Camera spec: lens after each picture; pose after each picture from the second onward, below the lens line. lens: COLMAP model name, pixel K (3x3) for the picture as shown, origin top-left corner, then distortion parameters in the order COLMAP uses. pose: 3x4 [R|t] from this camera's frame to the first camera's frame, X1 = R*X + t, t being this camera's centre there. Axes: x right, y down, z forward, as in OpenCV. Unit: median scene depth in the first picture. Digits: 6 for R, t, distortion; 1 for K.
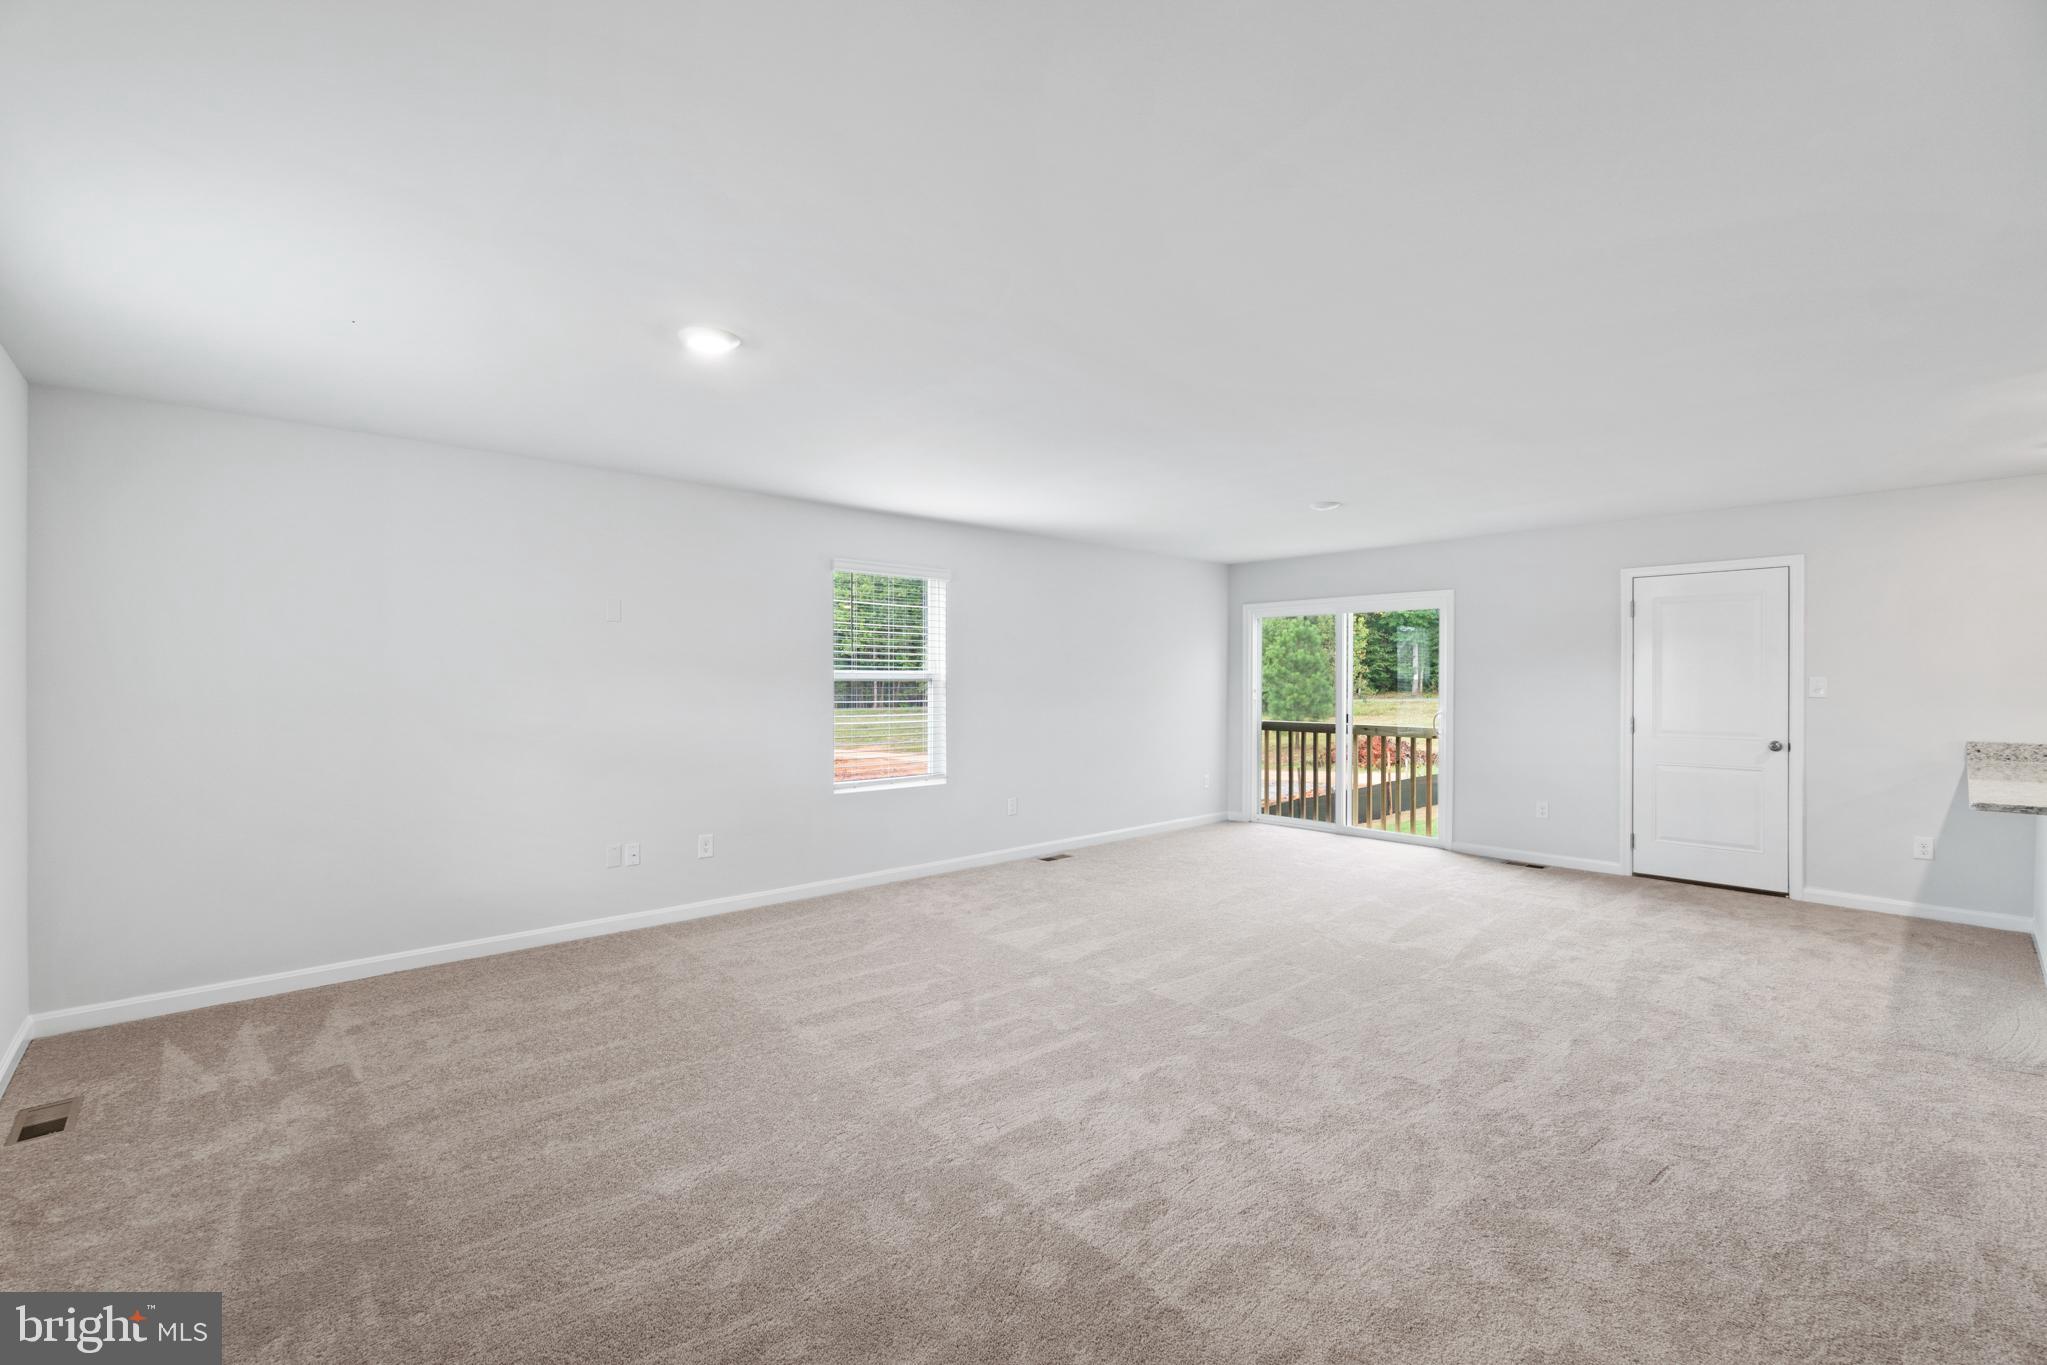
lens RADIAL K [[880.0, 0, 1014.9], [0, 880.0, 680.6], [0, 0, 1]] dist [-0.003375, -0.000165]
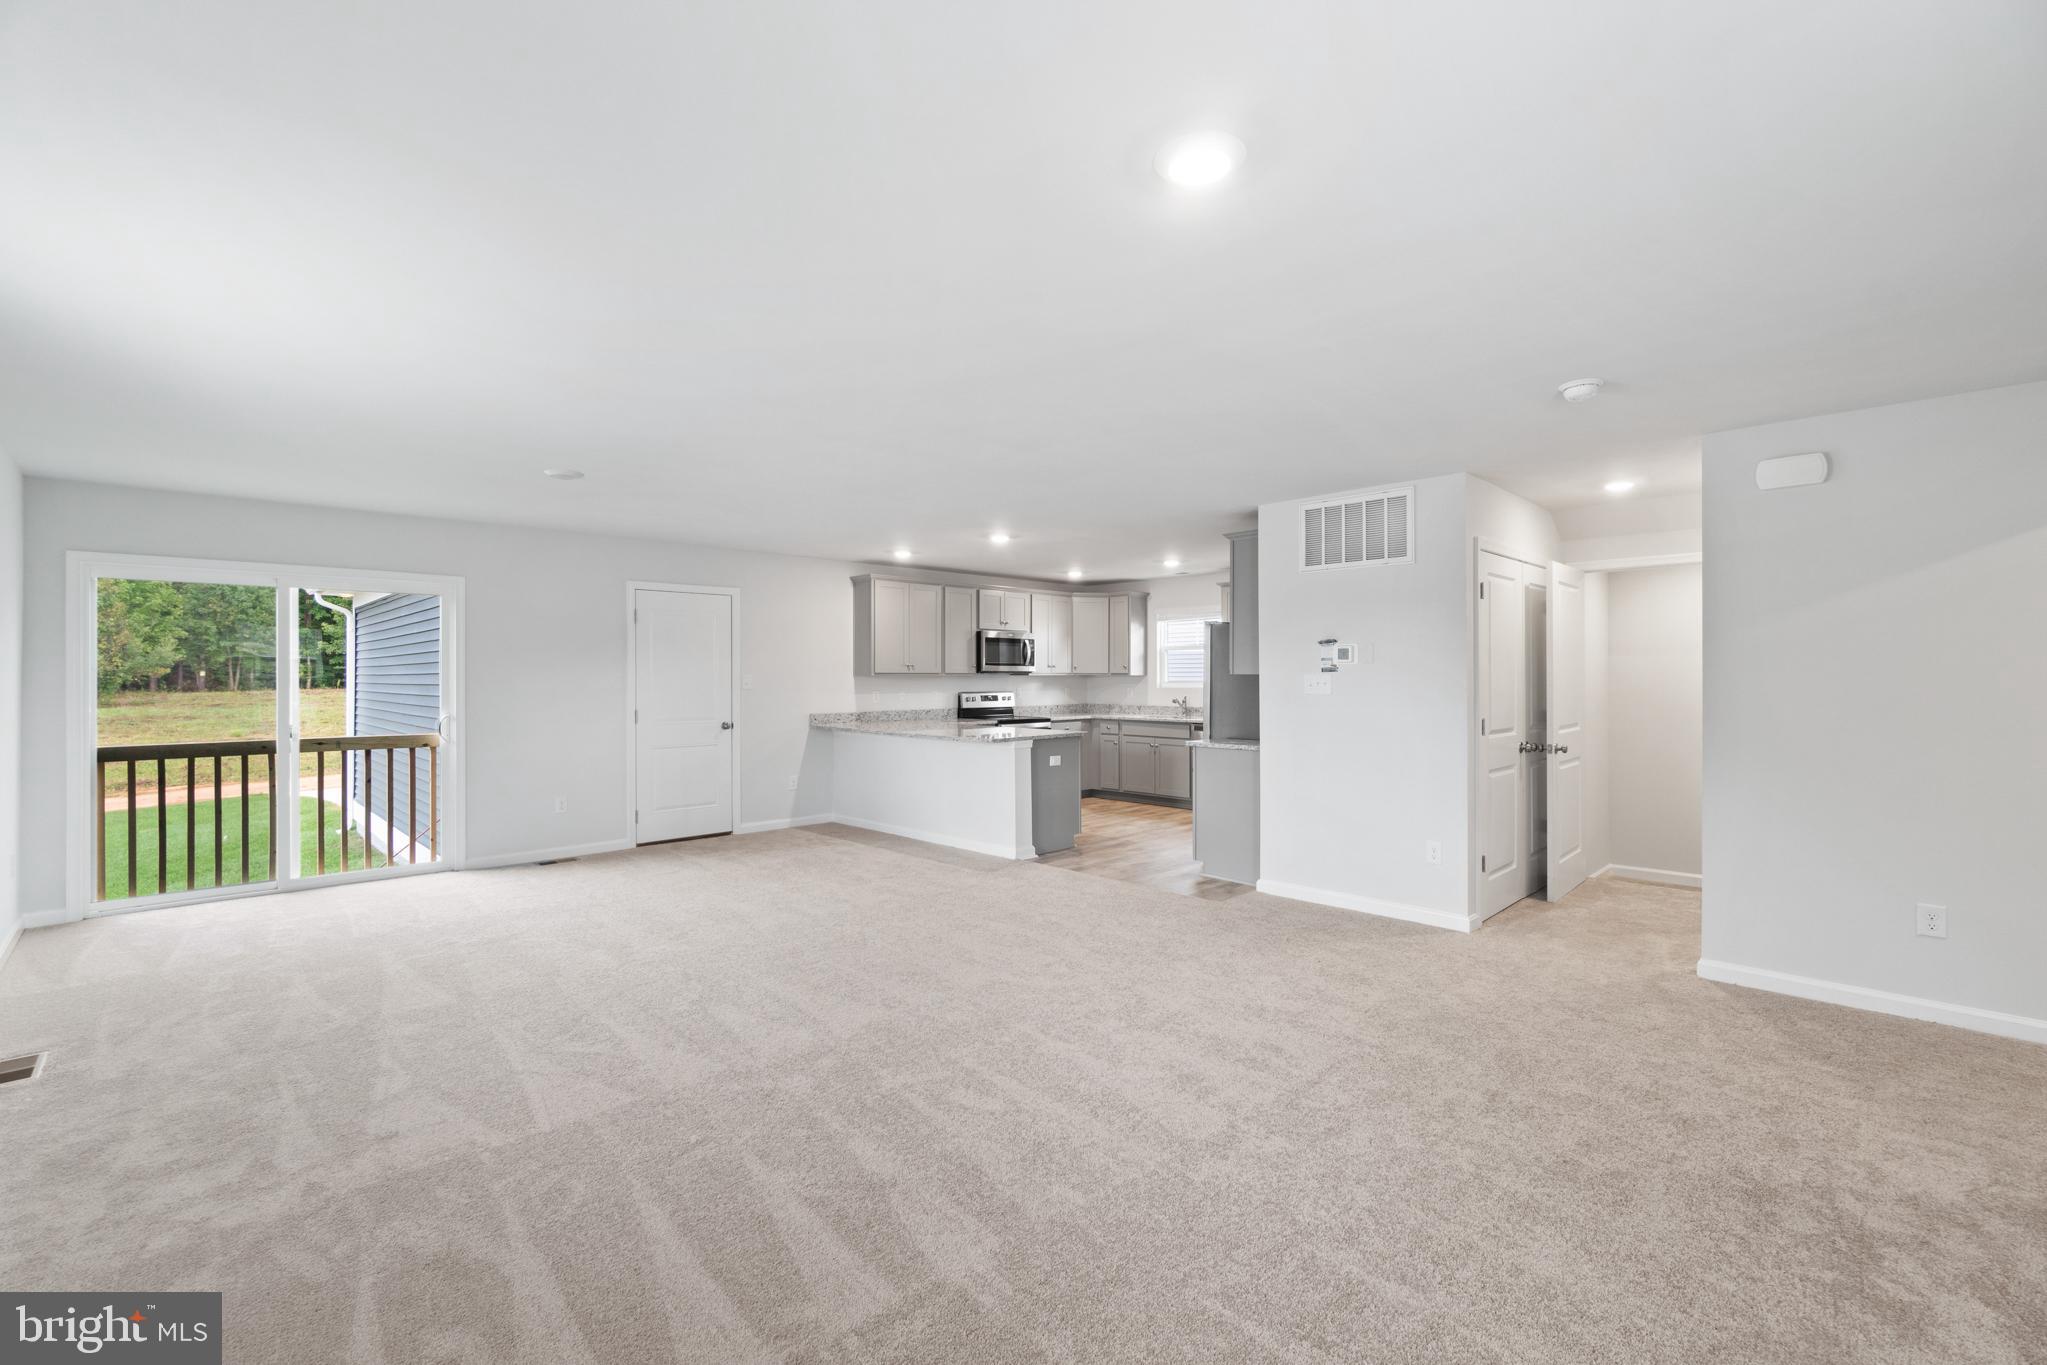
lens RADIAL K [[880.0, 0, 1014.5], [0, 880.0, 677.9], [0, 0, 1]] dist [-0.003375, -0.000165]
pose [[-0.035421, -0.004637, 0.999362, -0.469226], [0.000349, 0.999989, 0.004652, -0.005731], [-0.999372, 0.000513, -0.035419, 0.540565]]
